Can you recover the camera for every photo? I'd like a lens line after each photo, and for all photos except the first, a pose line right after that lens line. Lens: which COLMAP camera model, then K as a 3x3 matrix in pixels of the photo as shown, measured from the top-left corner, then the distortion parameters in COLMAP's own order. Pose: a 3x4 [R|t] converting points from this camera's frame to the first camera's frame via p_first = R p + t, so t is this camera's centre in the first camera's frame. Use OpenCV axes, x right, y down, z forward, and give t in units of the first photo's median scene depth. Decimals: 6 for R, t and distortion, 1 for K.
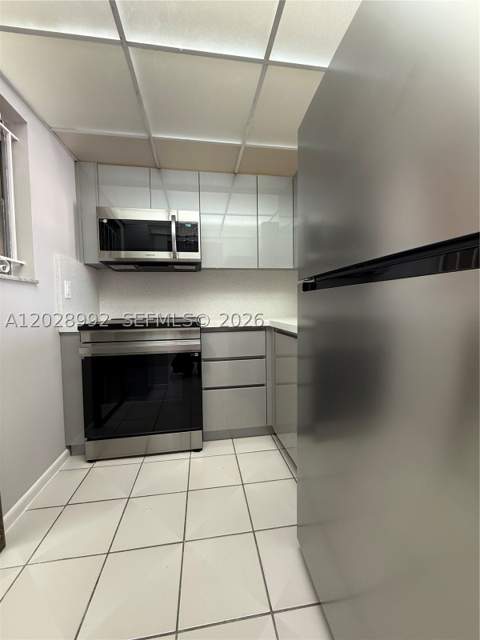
lens RADIAL K [[257.1, 0, 241.7], [0, 257.1, 317.8], [0, 0, 1]] dist [0.000170, 0.000533]
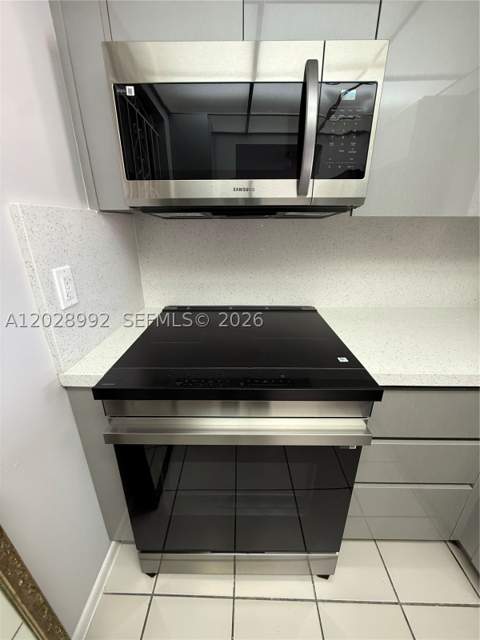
lens RADIAL K [[257.1, 0, 242.7], [0, 257.1, 321.1], [0, 0, 1]] dist [0.000170, 0.000533]
pose [[0.986713, 0.070659, -0.146302, -0.282279], [-0.021906, 0.950115, 0.311129, -0.170879], [0.160987, -0.303790, 0.939039, 0.553513]]
